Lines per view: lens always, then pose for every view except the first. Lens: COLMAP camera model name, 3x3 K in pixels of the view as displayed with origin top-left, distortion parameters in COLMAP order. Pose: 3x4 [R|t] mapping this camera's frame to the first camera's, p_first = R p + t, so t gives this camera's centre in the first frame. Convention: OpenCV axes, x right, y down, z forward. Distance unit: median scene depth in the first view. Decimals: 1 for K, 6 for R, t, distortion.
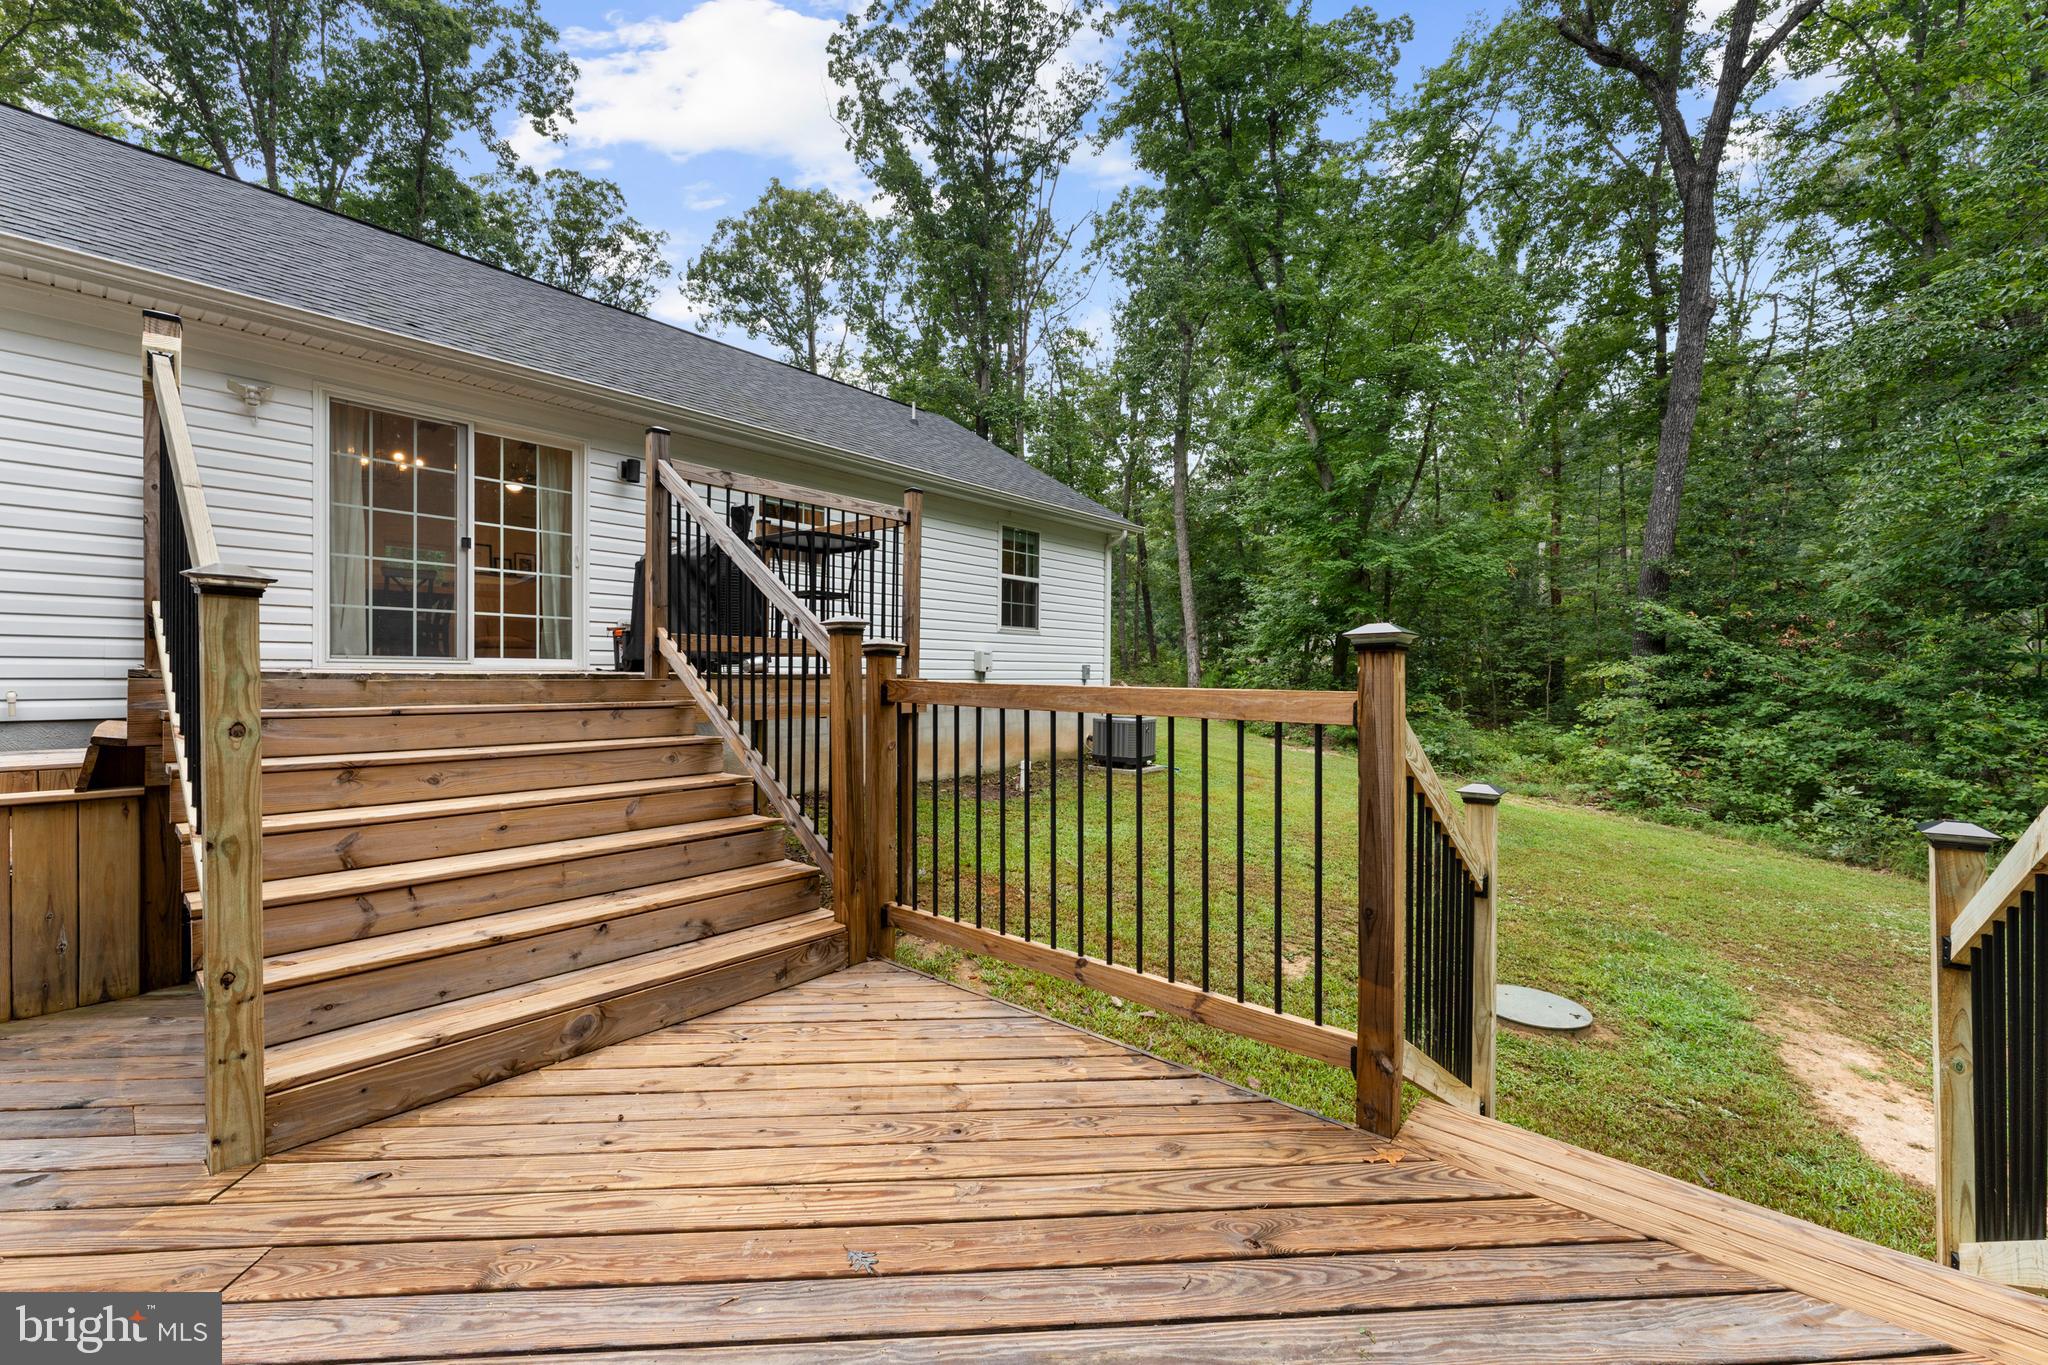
lens RADIAL K [[809.0, 0, 1017.7], [0, 809.0, 681.7], [0, 0, 1]] dist [0.000366, 0.000198]
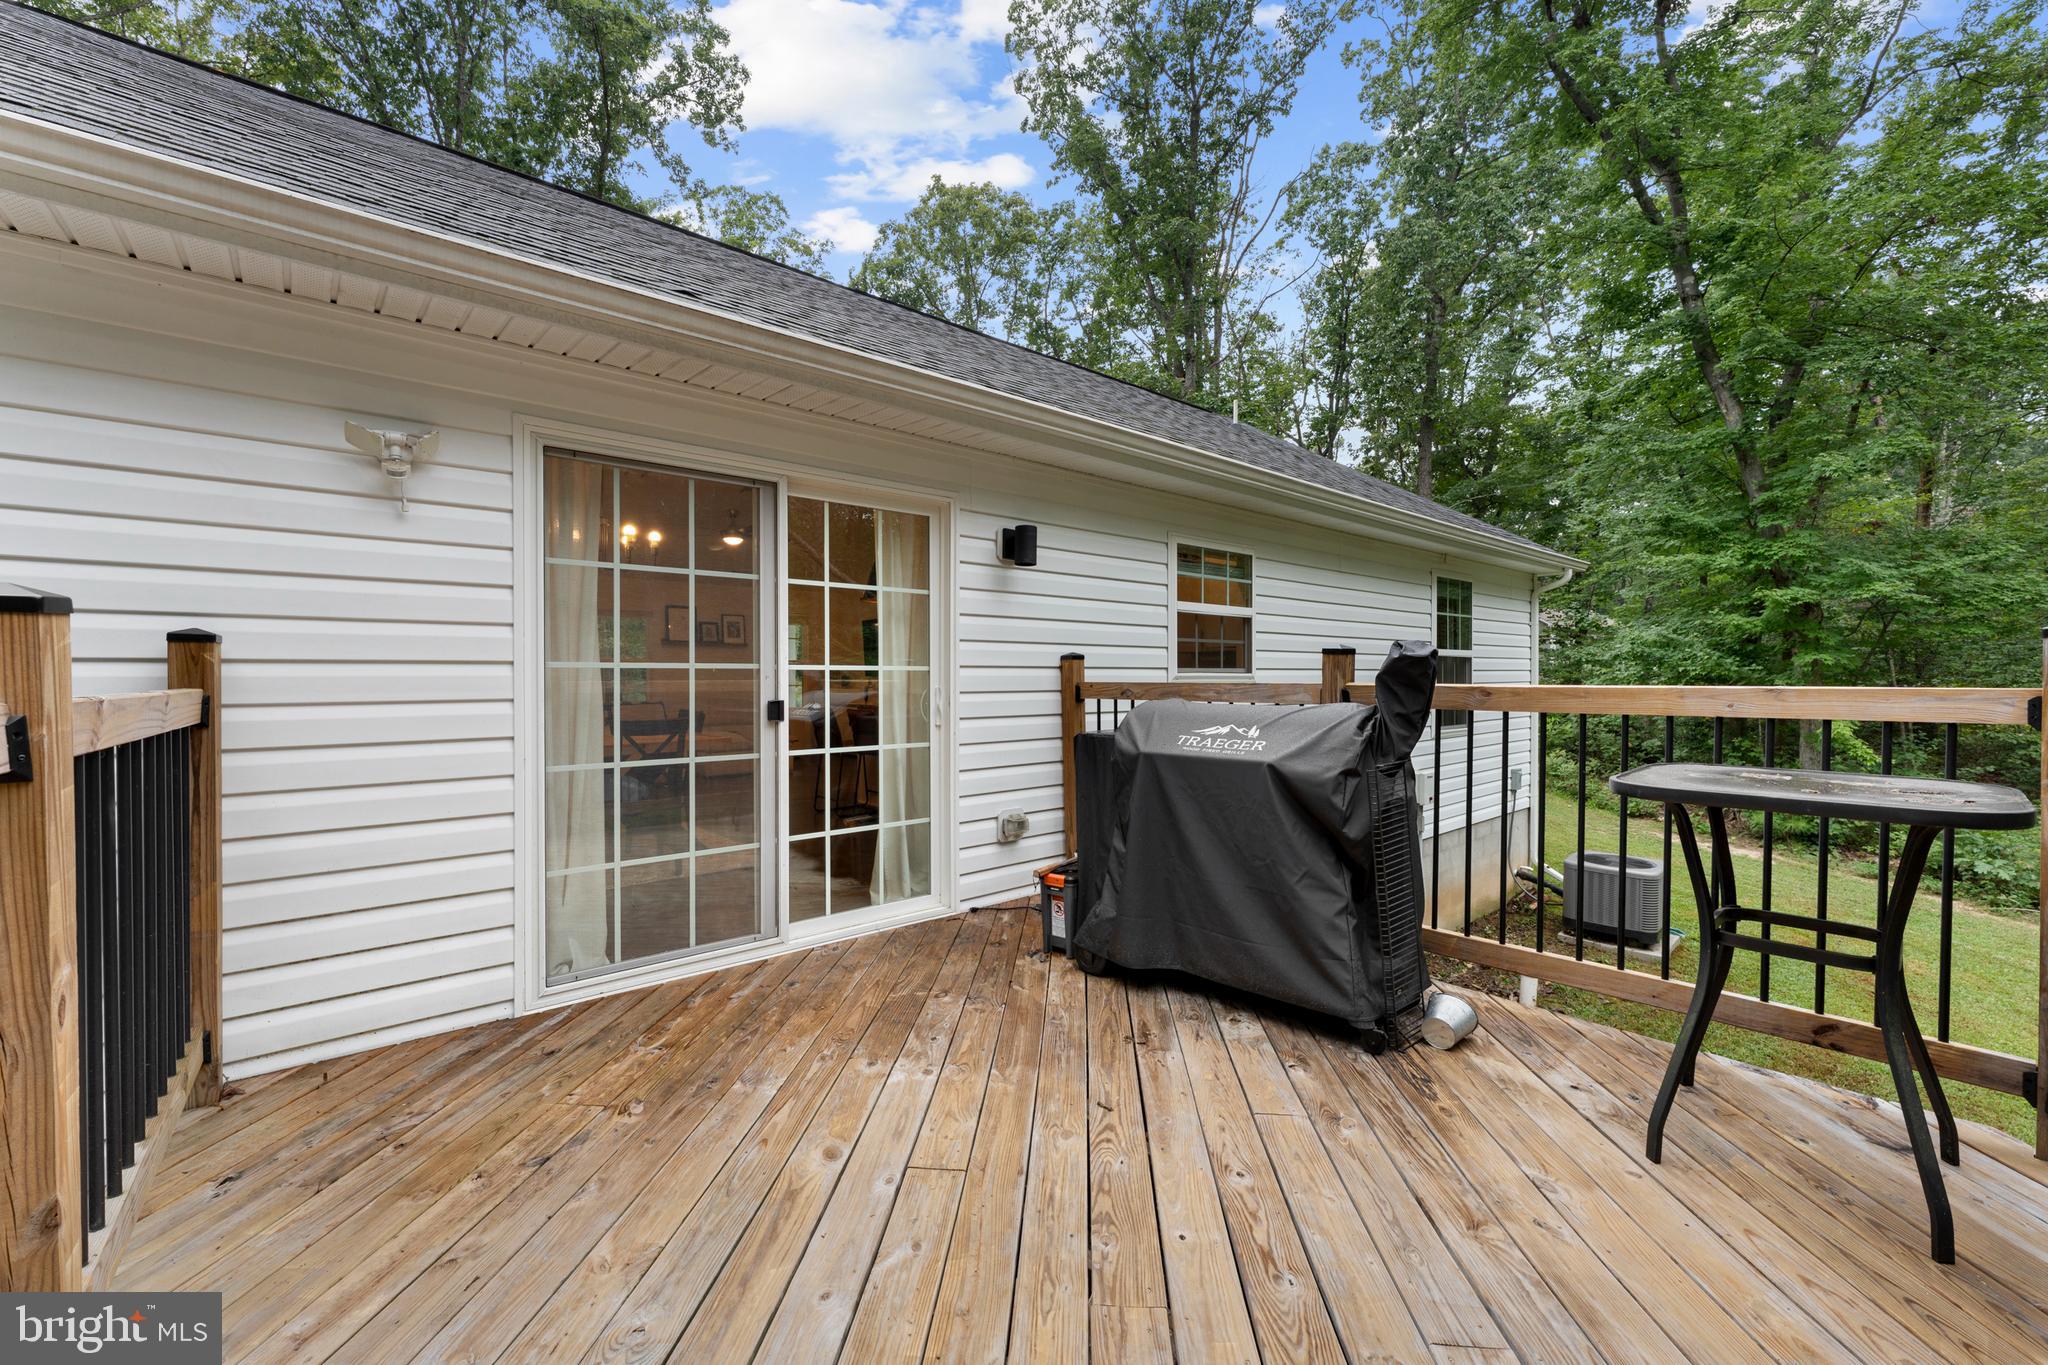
lens RADIAL K [[816.2, 0, 1019.0], [0, 816.2, 679.6], [0, 0, 1]] dist [0.000927, 0.000070]
pose [[0.989167, -0.010010, -0.146451, -0.104590], [0.008964, 0.999929, -0.007802, -0.043176], [0.146519, 0.006405, 0.989187, 0.117431]]
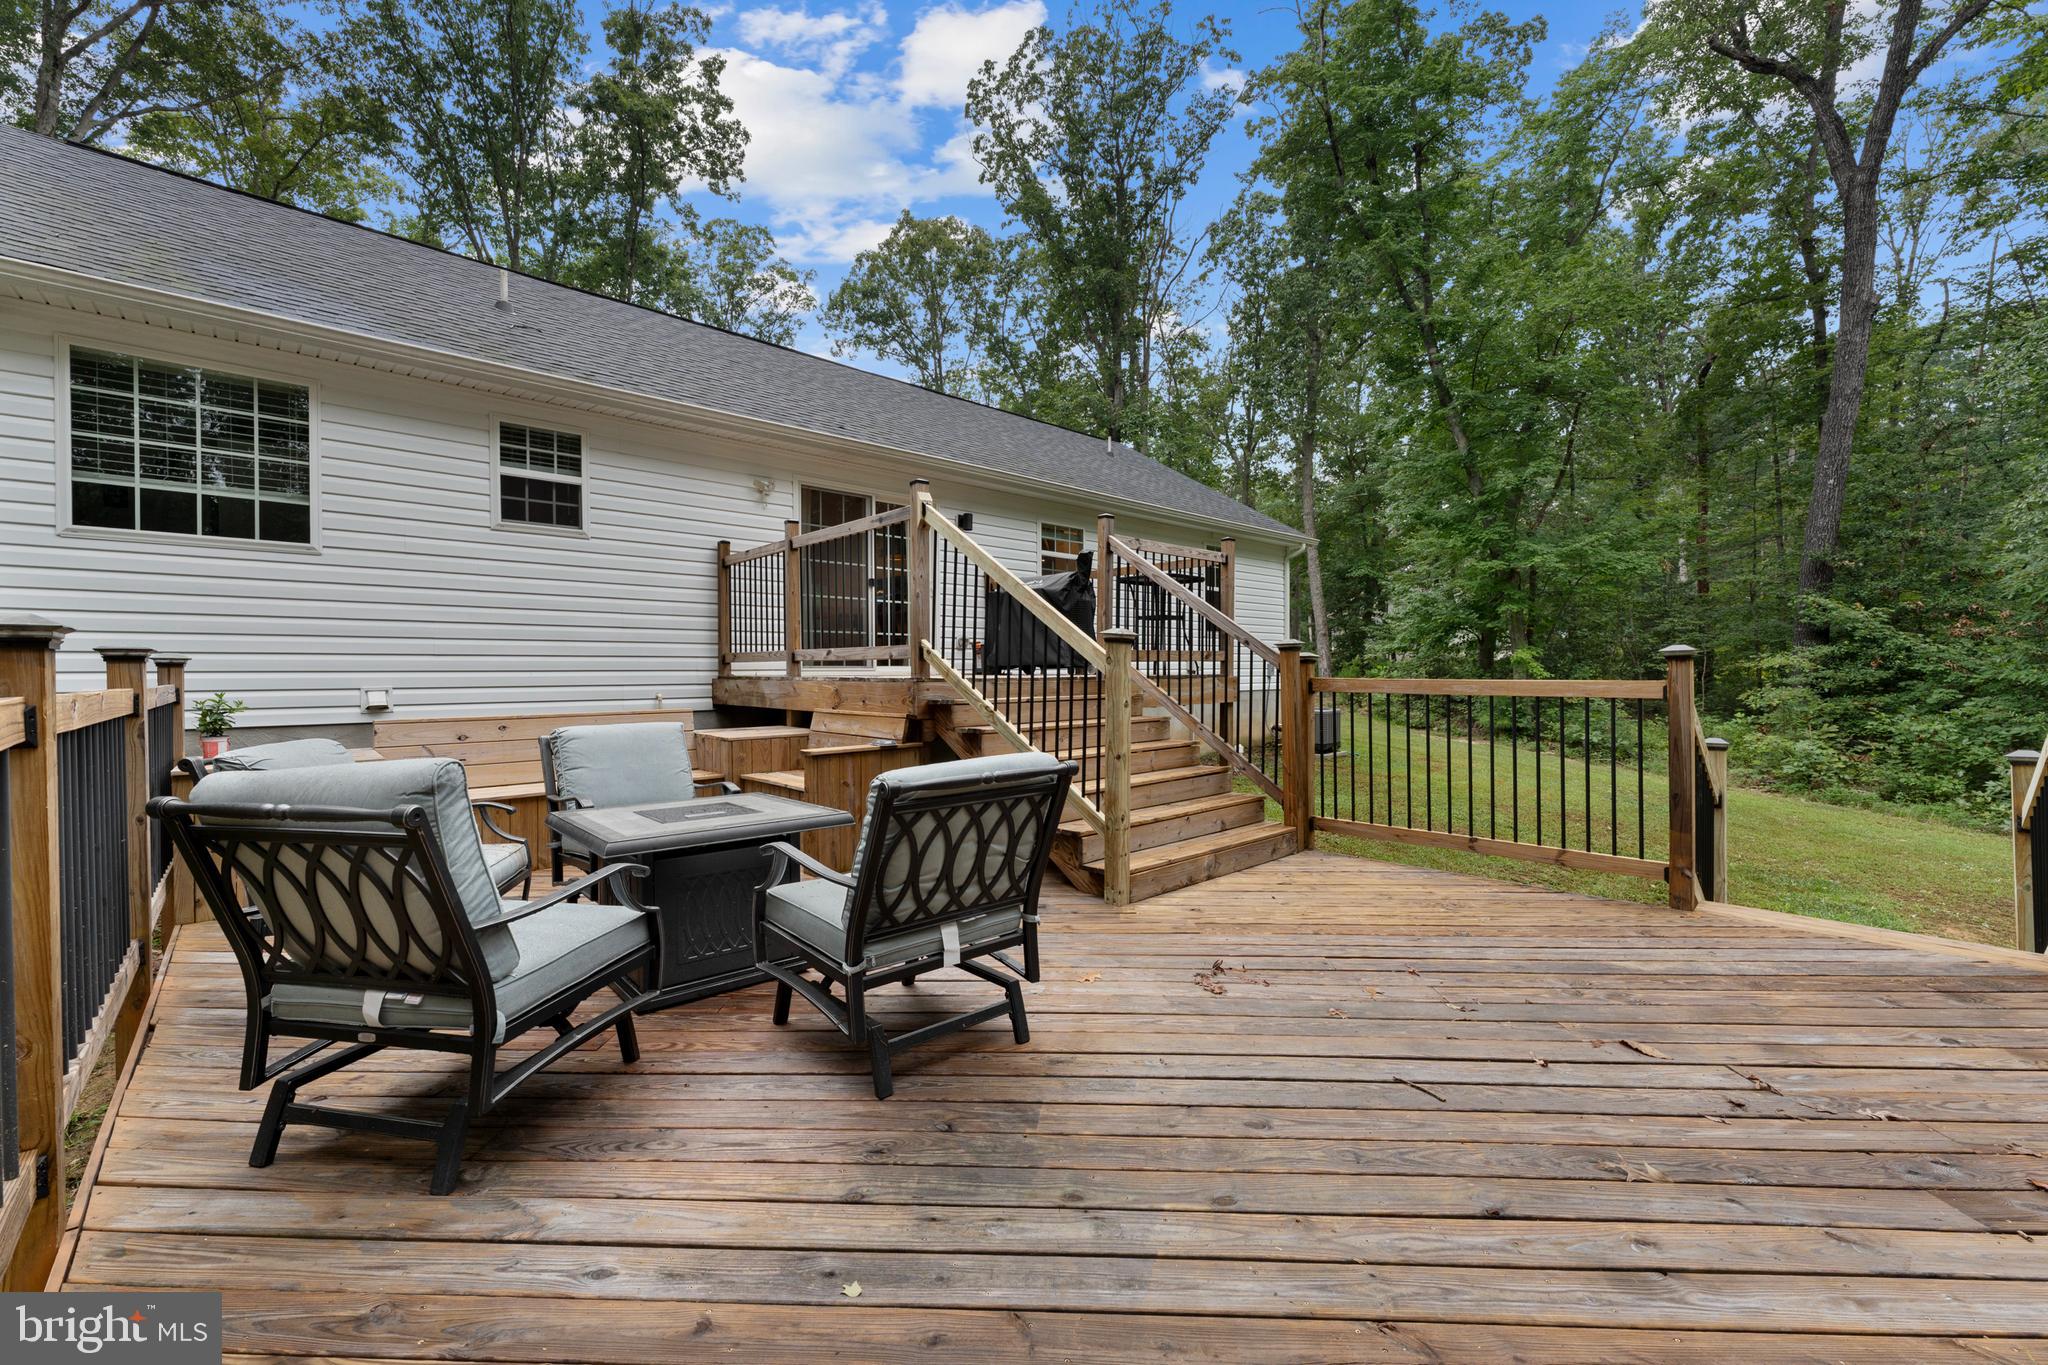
lens RADIAL K [[816.2, 0, 1019.0], [0, 816.2, 679.6], [0, 0, 1]] dist [0.000927, 0.000070]
pose [[0.994494, -0.012477, -0.104046, -0.067765], [0.012456, 0.999922, -0.000857, -0.000608], [0.104048, -0.000444, 0.994572, -0.081070]]
